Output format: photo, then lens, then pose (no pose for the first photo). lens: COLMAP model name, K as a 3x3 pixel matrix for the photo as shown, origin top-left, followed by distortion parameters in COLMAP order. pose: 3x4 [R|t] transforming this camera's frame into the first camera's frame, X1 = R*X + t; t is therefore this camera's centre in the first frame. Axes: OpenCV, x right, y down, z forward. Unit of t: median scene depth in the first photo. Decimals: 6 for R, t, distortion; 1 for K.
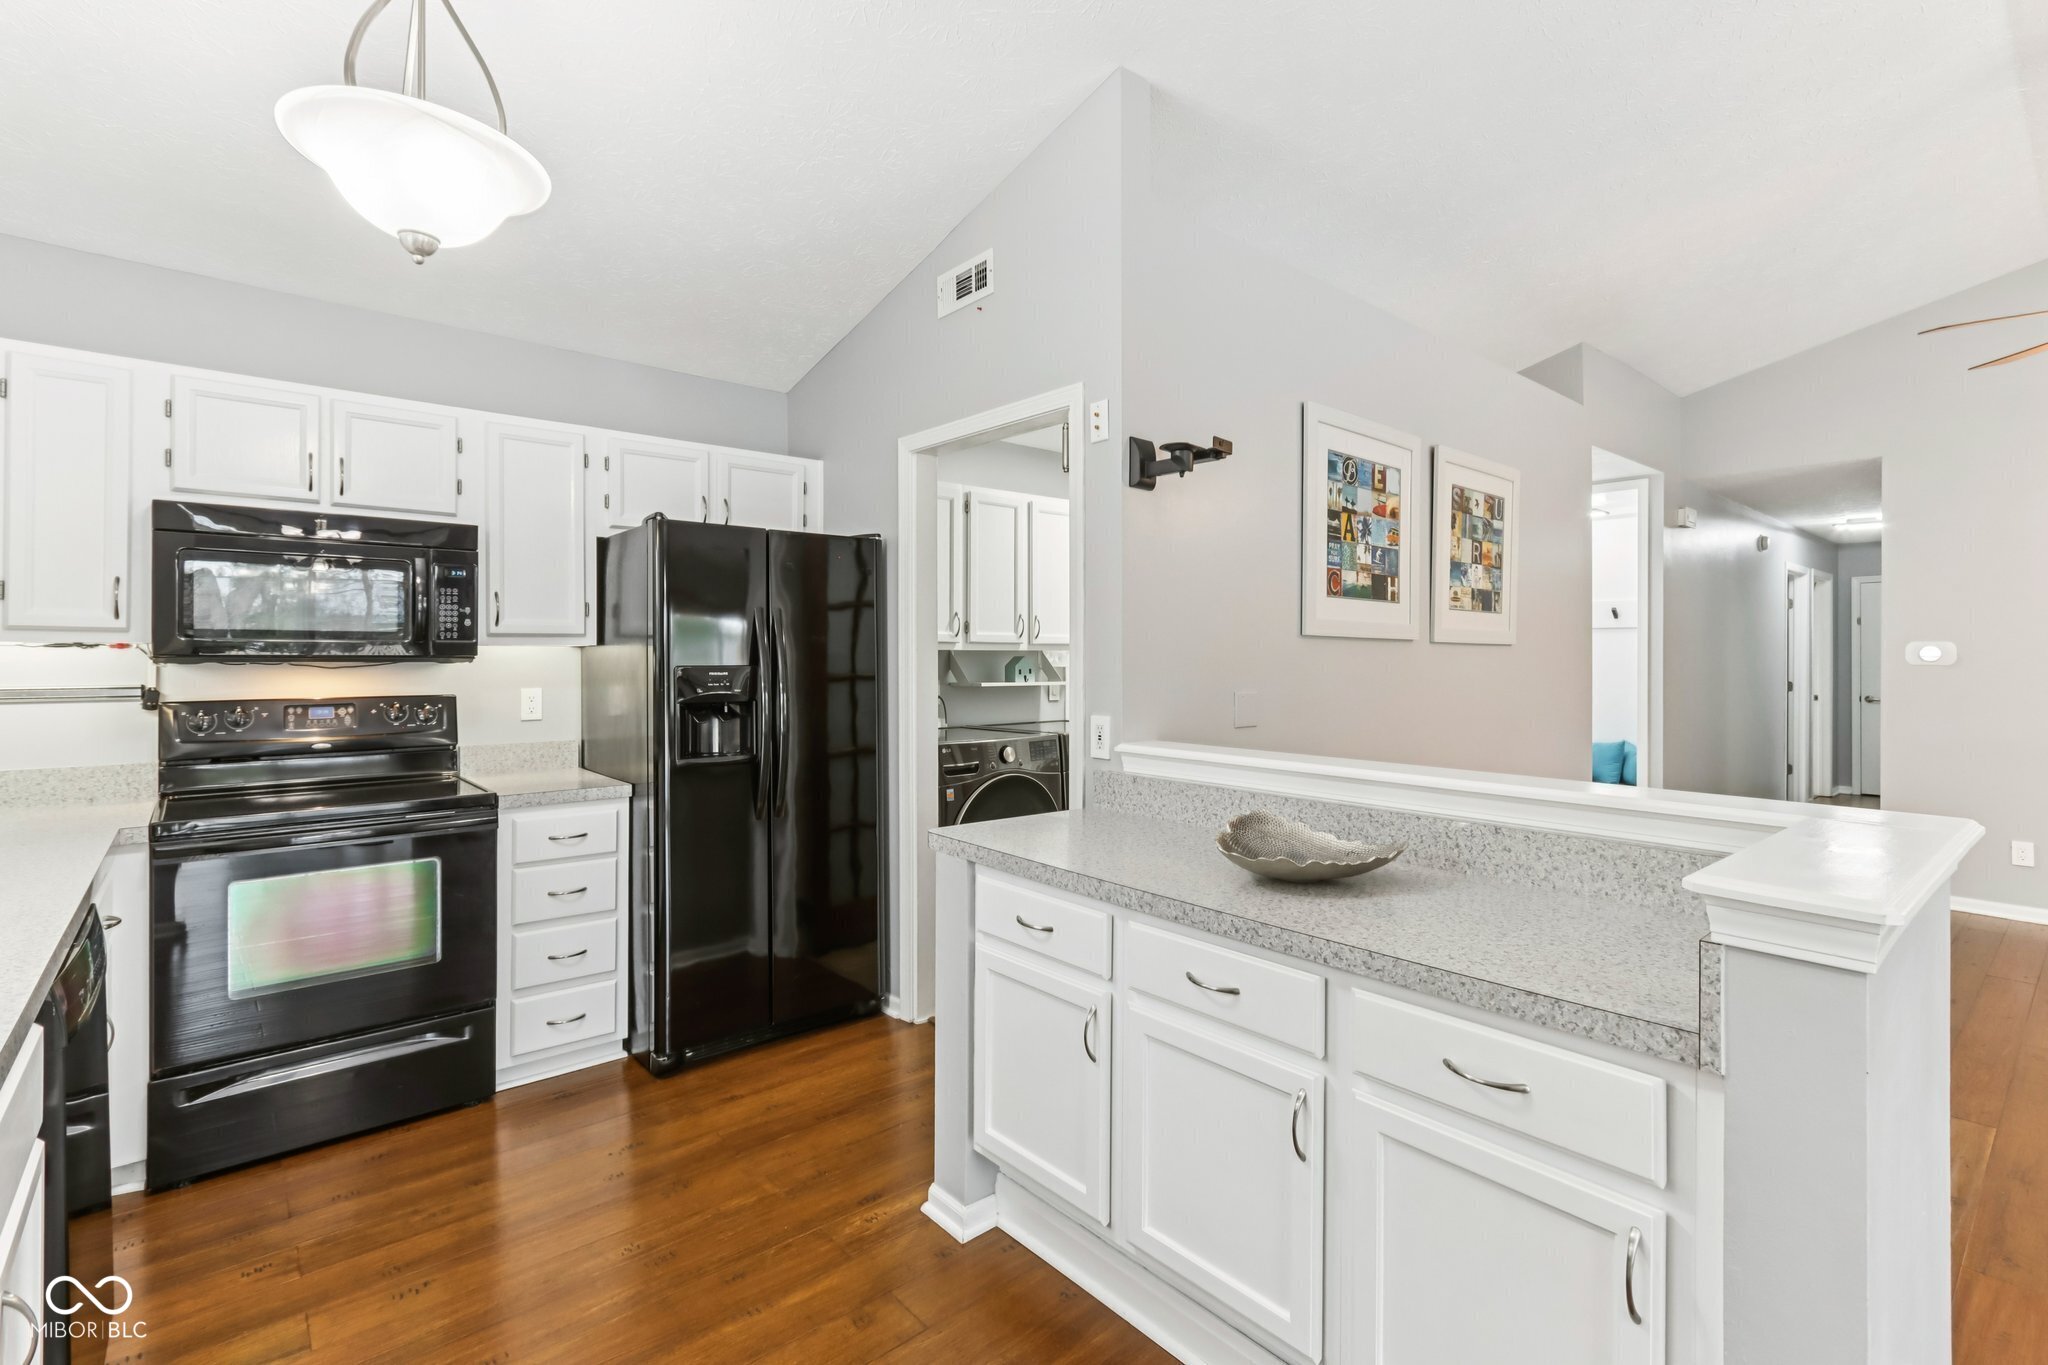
lens RADIAL K [[941.0, 0, 1024.2], [0, 941.0, 665.4], [0, 0, 1]] dist [0.001662, -0.000627]
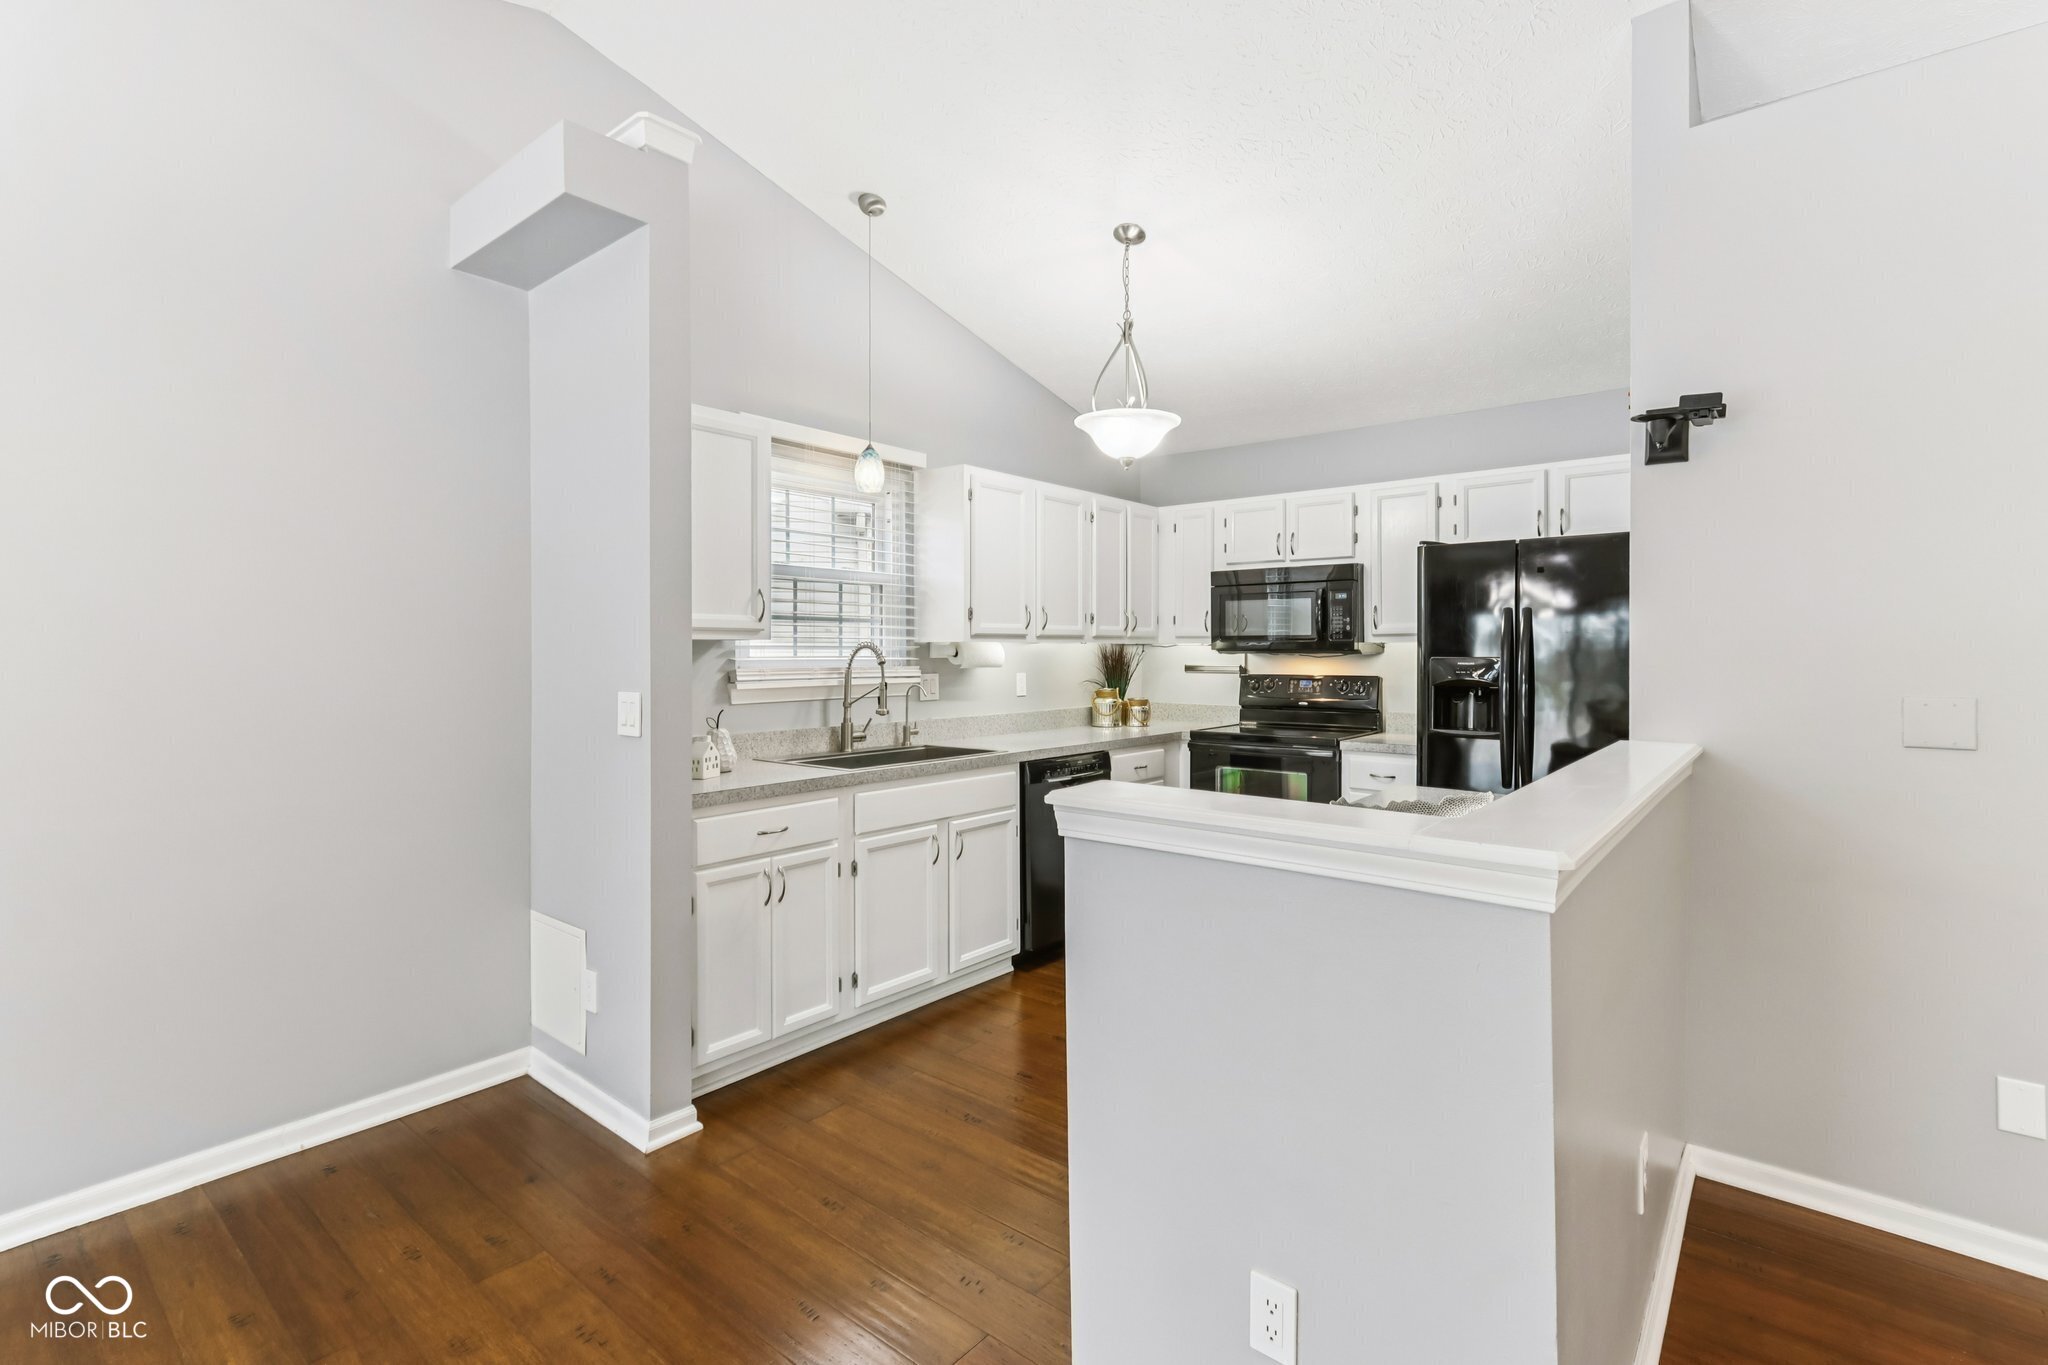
lens RADIAL K [[941.0, 0, 999.0], [0, 941.0, 645.0], [0, 0, 1]] dist [0.001662, -0.000627]
pose [[0.152151, -0.008094, -0.988324, 0.755392], [-0.011053, 0.999890, -0.009890, 0.003827], [0.988295, 0.012429, 0.152045, 0.190001]]
